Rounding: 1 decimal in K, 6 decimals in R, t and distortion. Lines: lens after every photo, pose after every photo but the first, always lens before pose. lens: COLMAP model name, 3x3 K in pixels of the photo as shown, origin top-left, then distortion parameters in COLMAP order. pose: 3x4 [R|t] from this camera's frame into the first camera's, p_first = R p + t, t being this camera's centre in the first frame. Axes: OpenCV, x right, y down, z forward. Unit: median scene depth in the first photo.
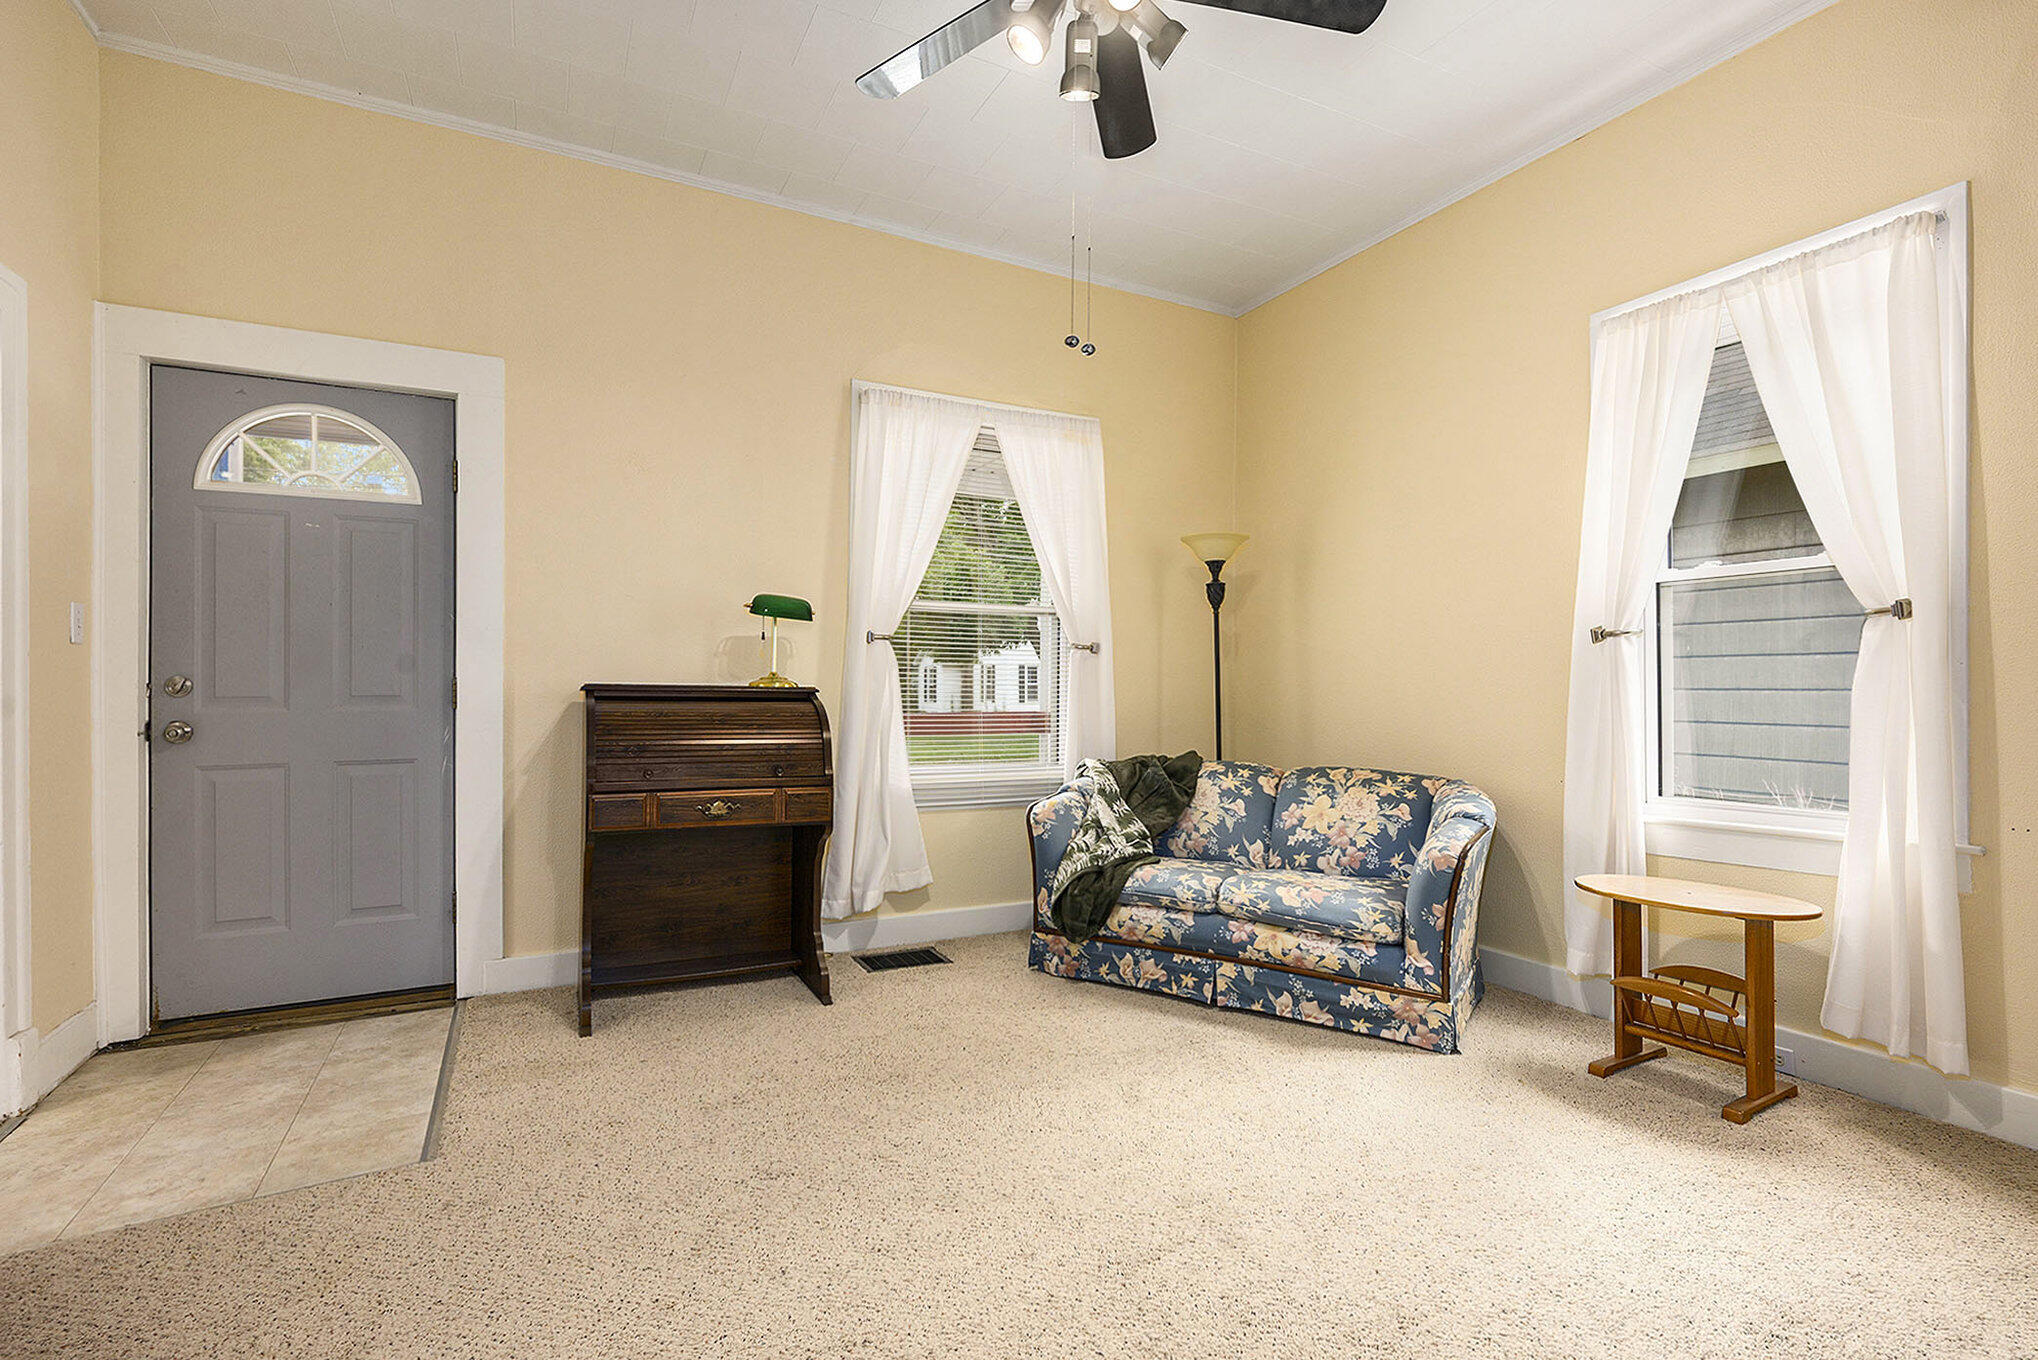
lens RADIAL K [[918.3, 0, 1004.3], [0, 918.3, 685.4], [0, 0, 1]] dist [0.000916, -0.000093]
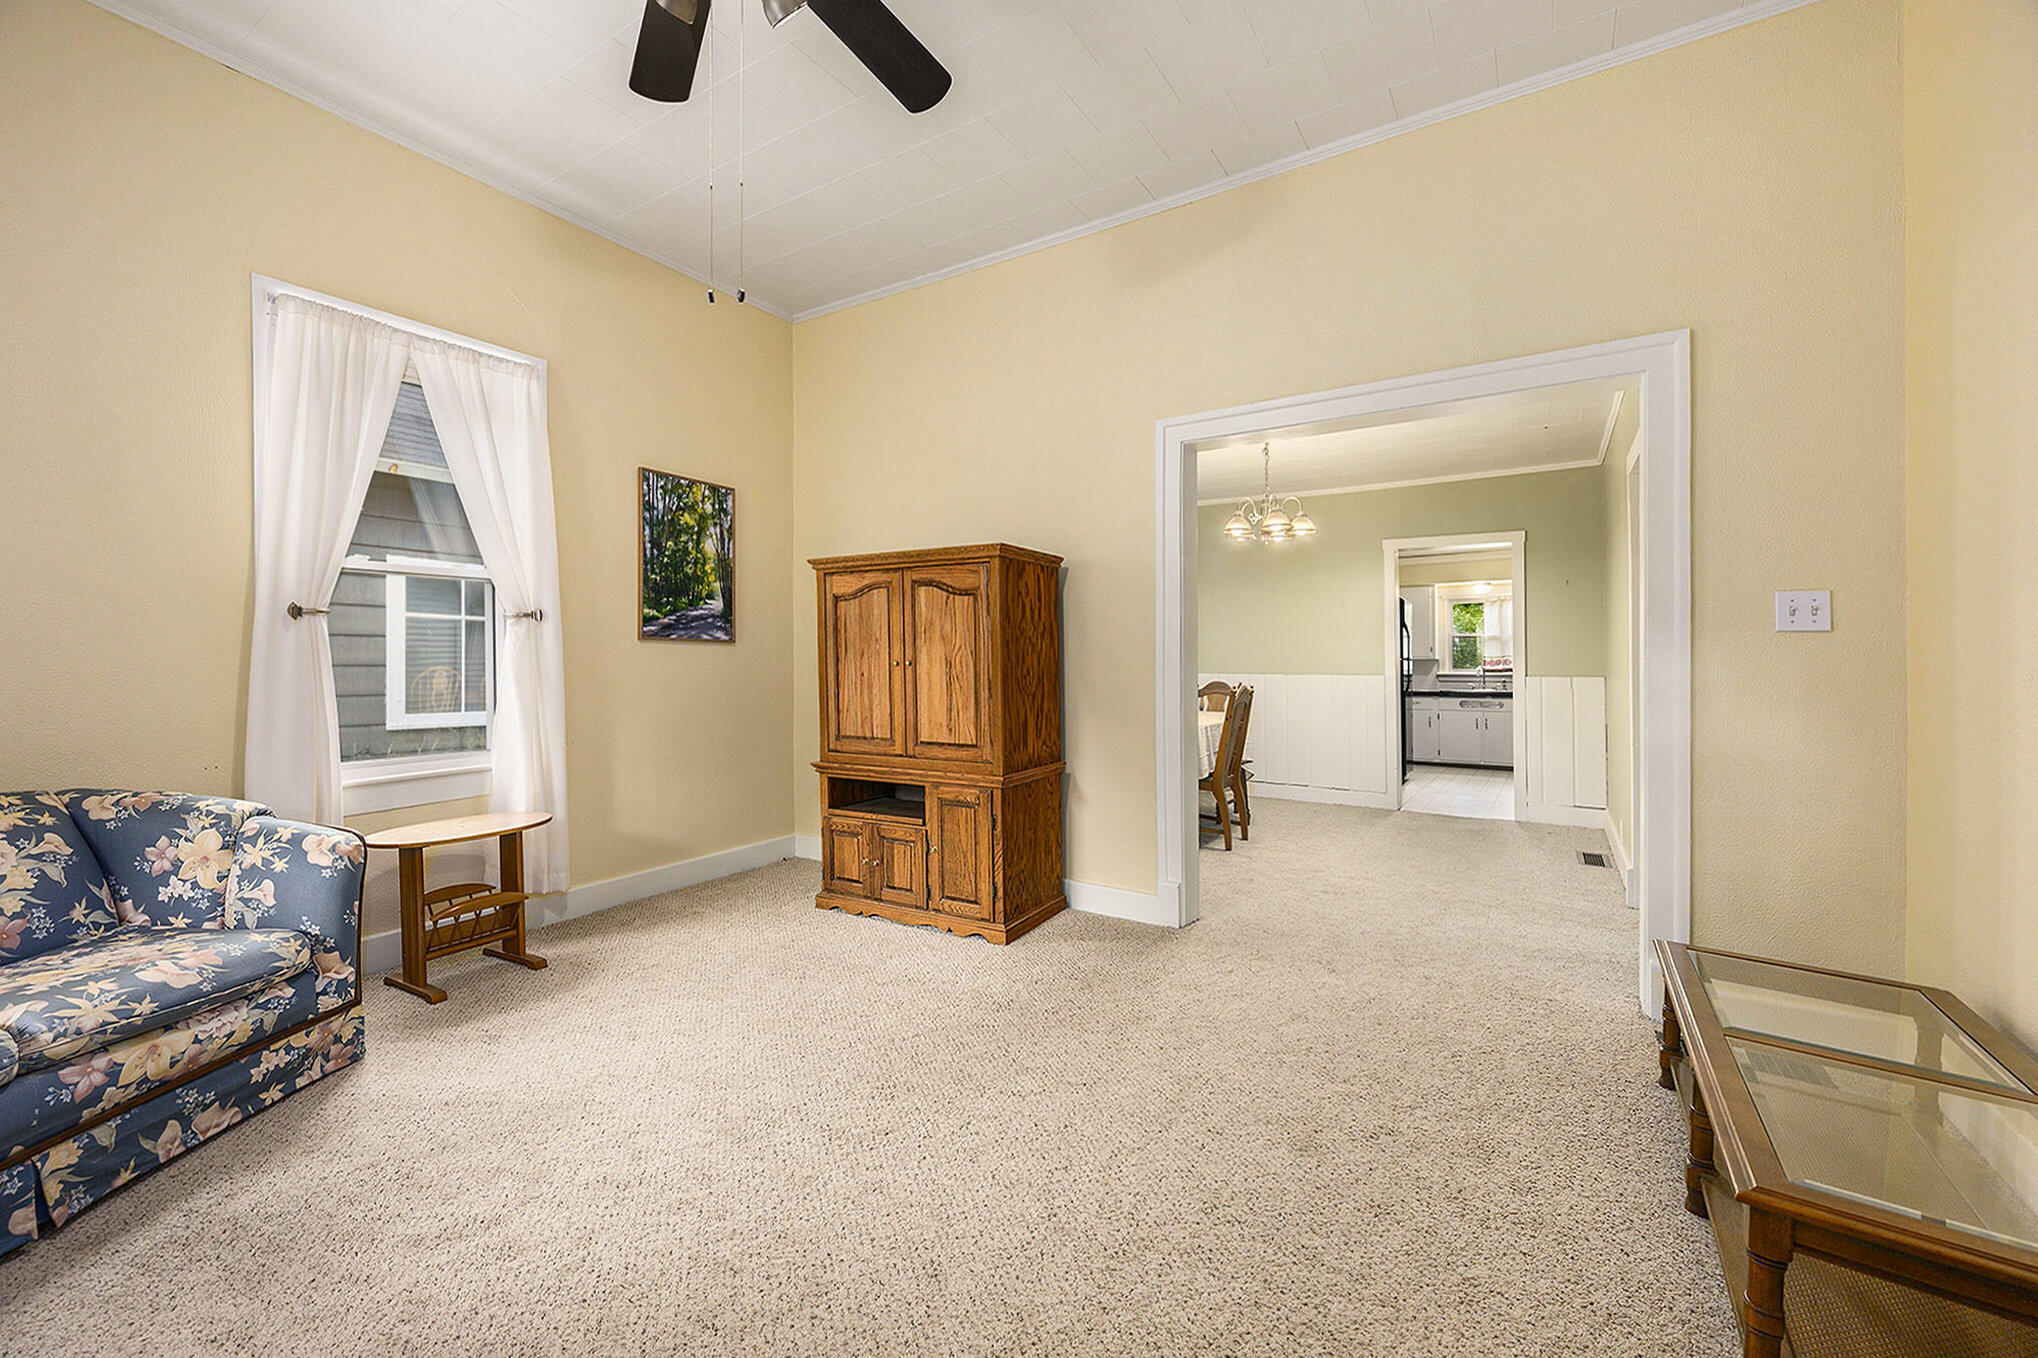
lens RADIAL K [[819.9, 0, 1005.1], [0, 819.9, 668.6], [0, 0, 1]] dist [0.000007, 0.000237]
pose [[-0.483319, -0.009561, 0.875392, -0.511236], [-0.001921, 0.999950, 0.009861, -0.002472], [-0.875442, 0.003085, -0.483313, 0.762064]]
